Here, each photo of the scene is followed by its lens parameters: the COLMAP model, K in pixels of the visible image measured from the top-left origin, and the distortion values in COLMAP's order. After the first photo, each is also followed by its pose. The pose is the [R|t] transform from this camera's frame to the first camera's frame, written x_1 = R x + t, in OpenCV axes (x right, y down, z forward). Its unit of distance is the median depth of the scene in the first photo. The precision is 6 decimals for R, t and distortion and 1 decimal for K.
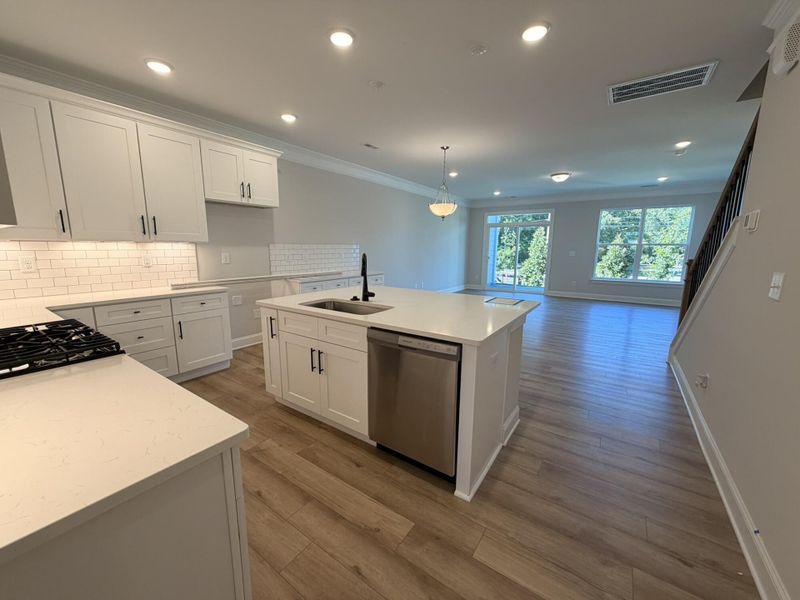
lens RADIAL K [[319.3, 0, 398.7], [0, 319.3, 301.0], [0, 0, 1]] dist [-0.000419, 0.000141]
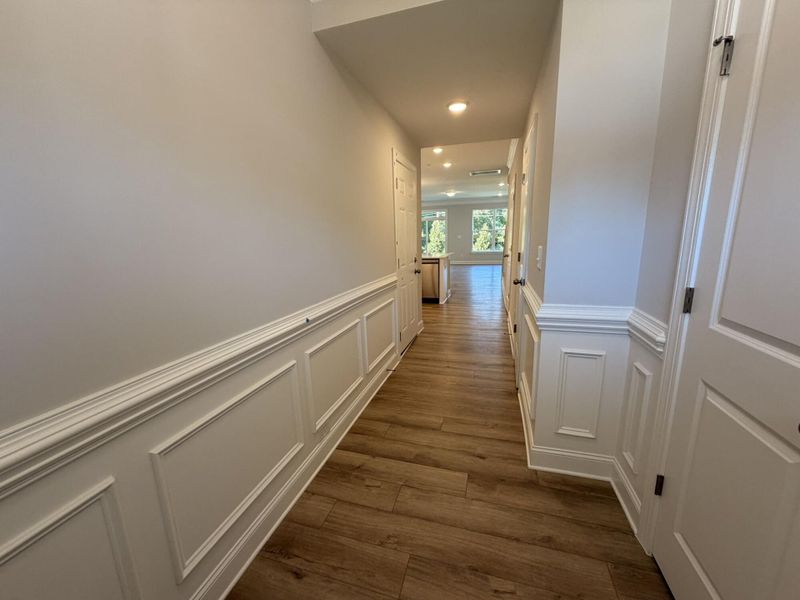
lens RADIAL K [[319.3, 0, 396.0], [0, 319.3, 301.2], [0, 0, 1]] dist [-0.000419, 0.000141]
pose [[0.951031, -0.095394, 0.294006, -0.293586], [0.086948, 0.995340, 0.041697, 0.088081], [-0.296613, -0.014091, 0.954894, -0.495758]]
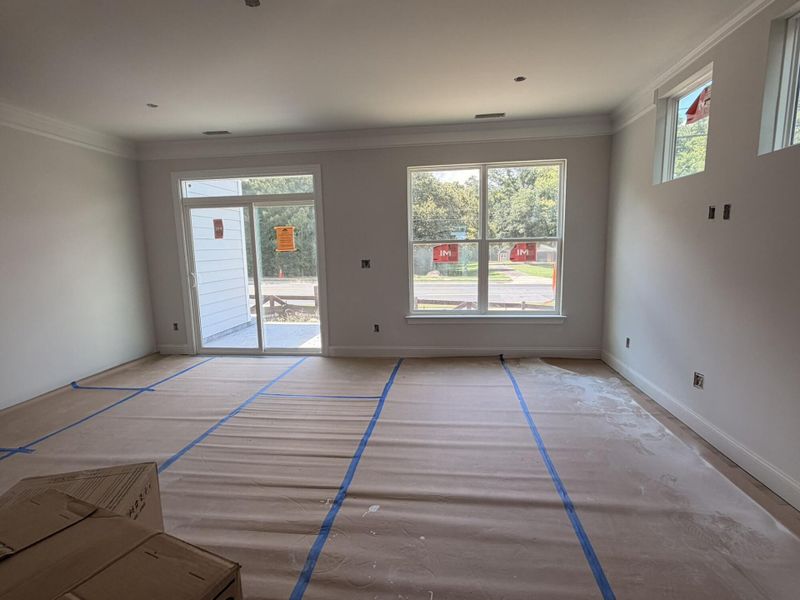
lens RADIAL K [[421.7, 0, 399.6], [0, 421.7, 303.0], [0, 0, 1]] dist [0.001667, 0.000109]
pose [[0.882005, -0.088244, 0.462904, 0.322805], [0.106289, 0.994251, -0.012984, -0.084552], [-0.459097, 0.060654, 0.886313, 0.477530]]
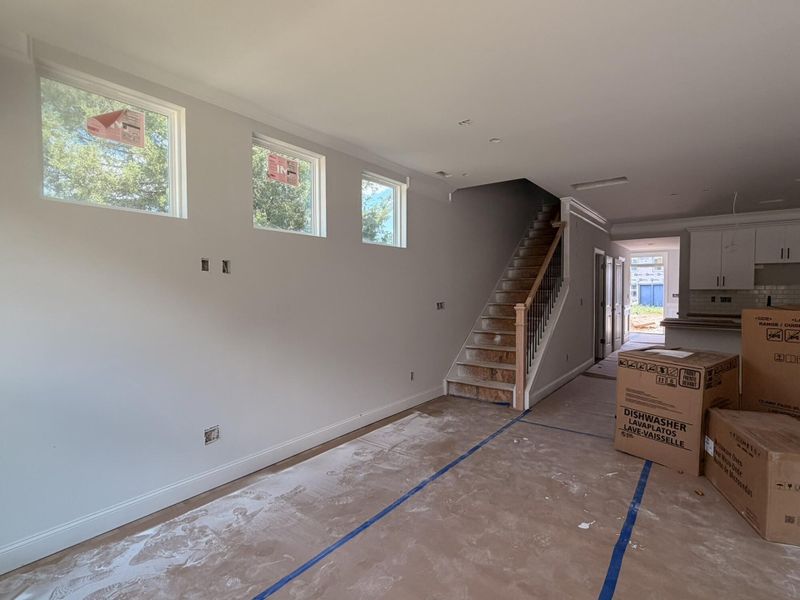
lens RADIAL K [[398.0, 0, 399.5], [0, 398.0, 299.3], [0, 0, 1]] dist [-0.002084, -0.000512]
pose [[-0.999126, -0.005240, 0.041463, 0.540982], [0.003264, 0.979293, 0.202419, -0.172729], [-0.041665, 0.202378, -0.978421, 0.978316]]
